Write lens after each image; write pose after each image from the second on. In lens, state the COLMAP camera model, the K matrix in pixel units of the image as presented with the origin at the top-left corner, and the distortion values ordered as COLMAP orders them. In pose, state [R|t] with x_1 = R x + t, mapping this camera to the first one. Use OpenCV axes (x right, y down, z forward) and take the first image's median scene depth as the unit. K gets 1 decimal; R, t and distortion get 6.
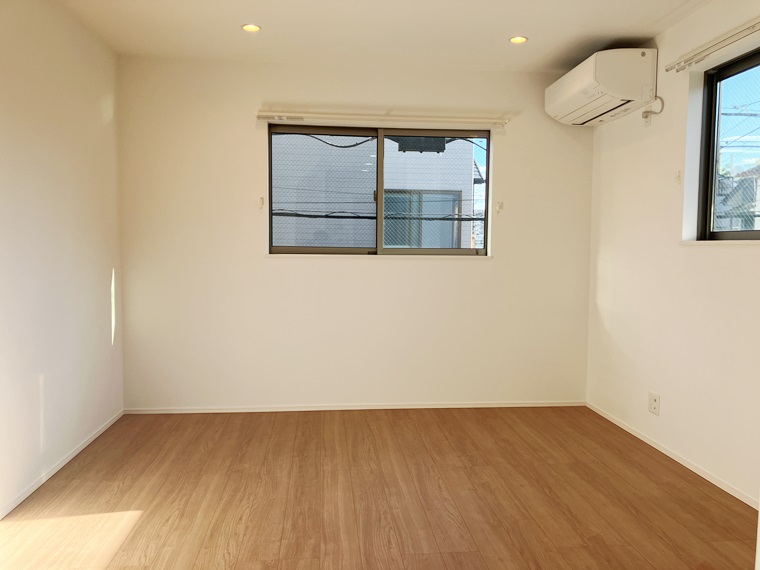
lens RADIAL K [[642.4, 0, 378.8], [0, 642.4, 283.6], [0, 0, 1]] dist [0.009809, -0.006163]
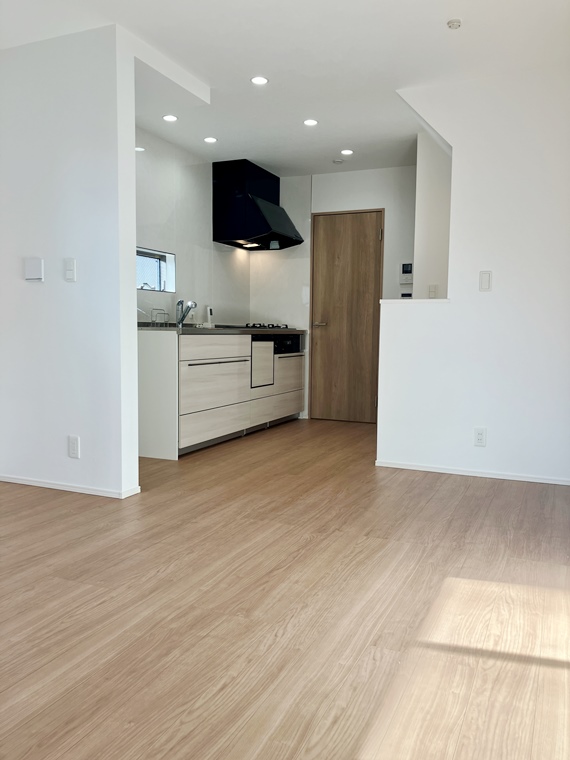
lens RADIAL K [[642.4, 0, 283.7], [0, 642.4, 380.9], [0, 0, 1]] dist [0.009809, -0.006163]
pose [[-0.873822, -0.060254, 0.482499, -0.574558], [0.003563, 0.991473, 0.130266, 0.003679], [-0.486233, 0.115548, -0.866156, 1.562621]]
